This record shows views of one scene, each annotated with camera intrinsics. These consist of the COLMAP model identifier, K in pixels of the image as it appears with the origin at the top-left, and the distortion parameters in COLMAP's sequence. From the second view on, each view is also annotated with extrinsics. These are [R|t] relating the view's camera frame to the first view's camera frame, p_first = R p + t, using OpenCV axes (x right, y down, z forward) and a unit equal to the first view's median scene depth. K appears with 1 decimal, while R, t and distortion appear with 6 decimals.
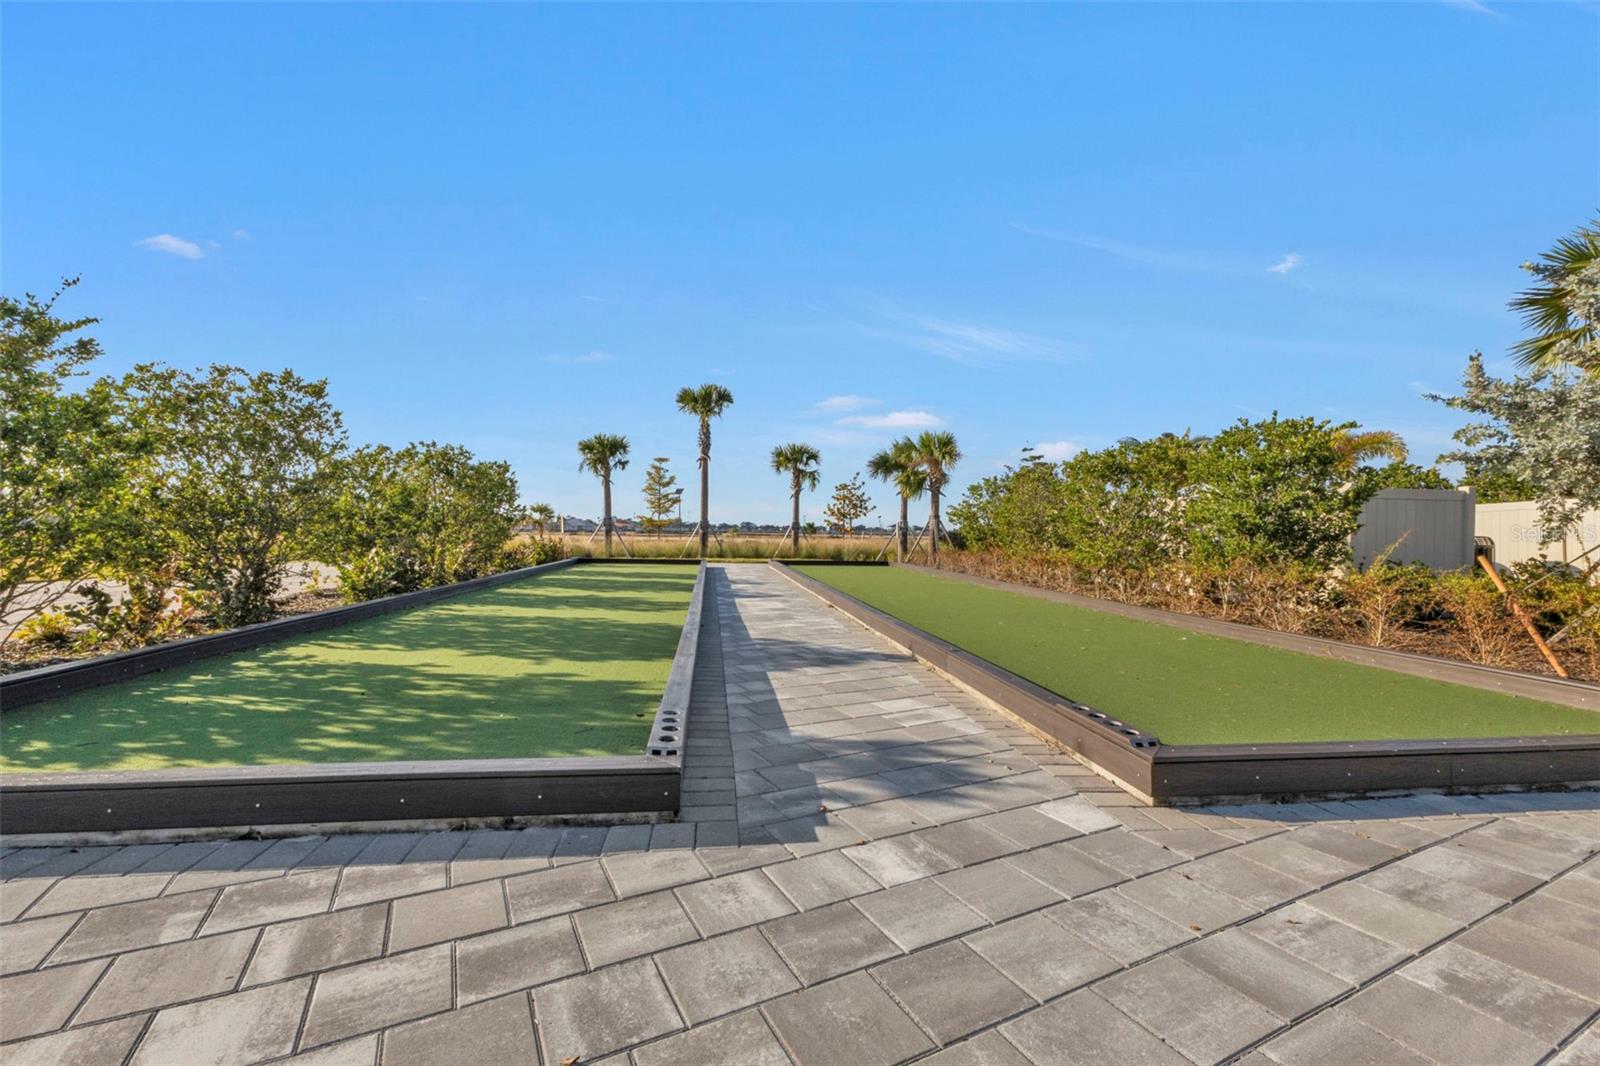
lens RADIAL K [[692.6, 0, 794.4], [0, 692.6, 543.3], [0, 0, 1]] dist [0.002573, 0.000285]
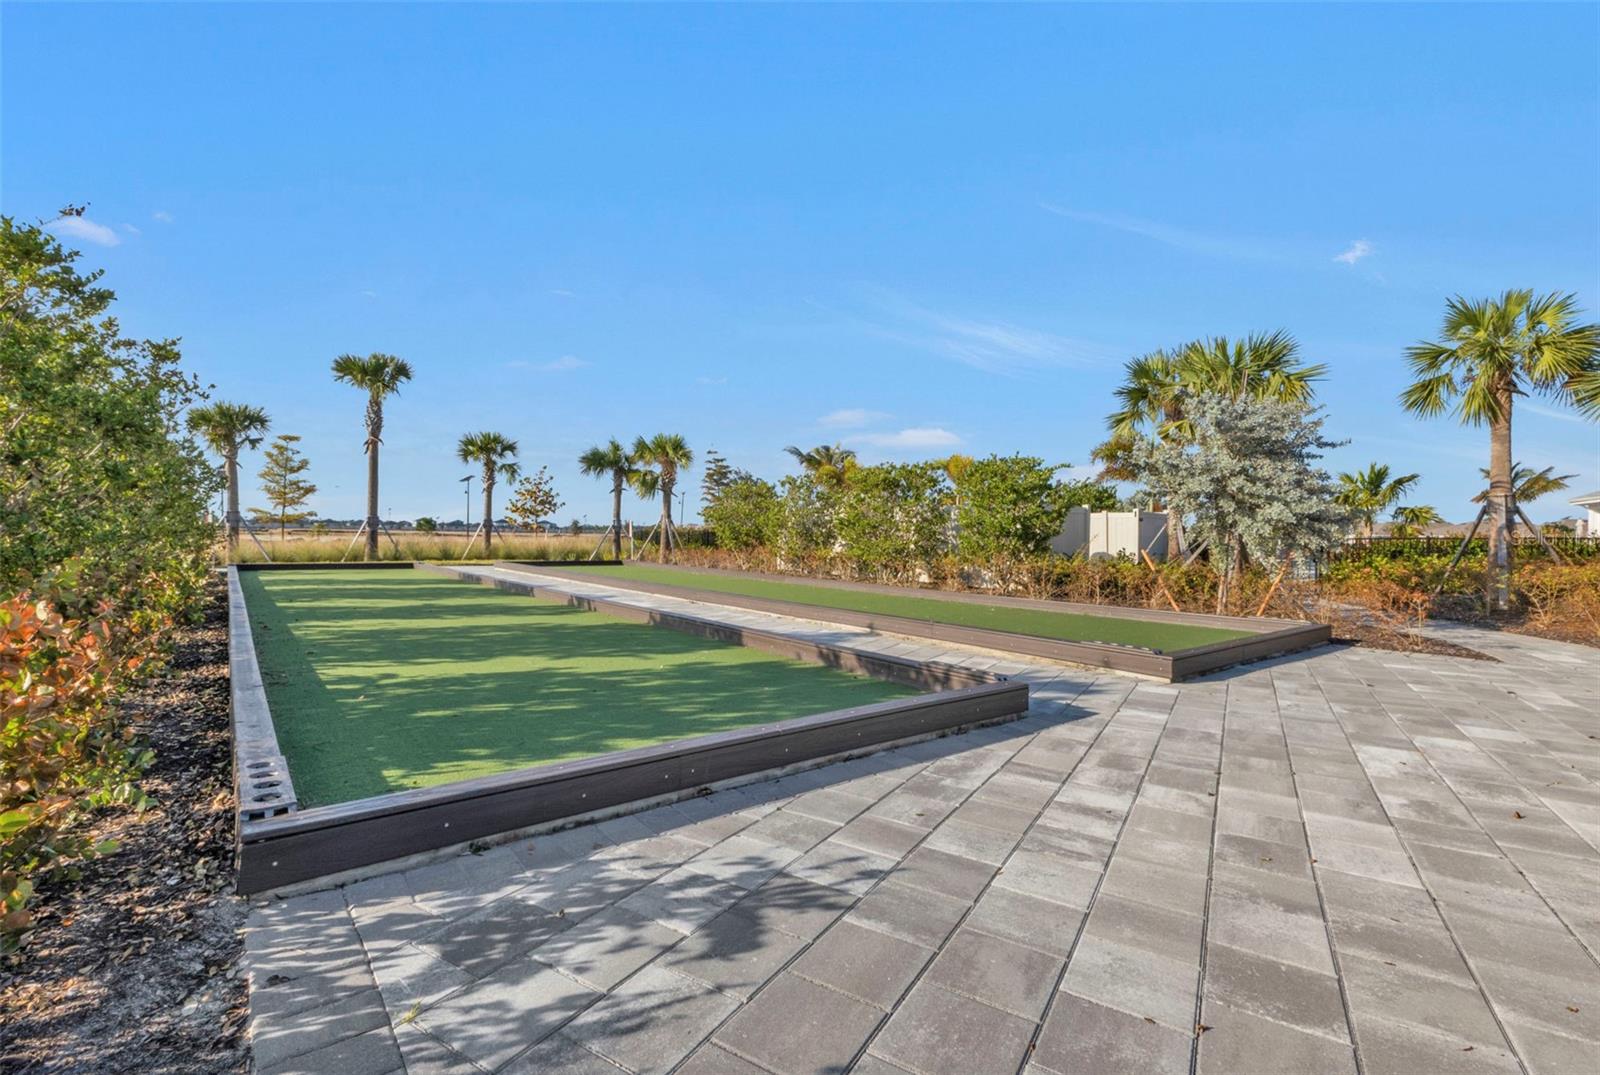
lens RADIAL K [[727.8, 0, 800.4], [0, 727.8, 530.0], [0, 0, 1]] dist [0.020407, 0.000146]
pose [[0.856495, 0.002588, 0.516149, -0.148178], [0.004579, 0.999910, -0.012613, -0.002551], [-0.516135, 0.013167, 0.856406, -0.021516]]
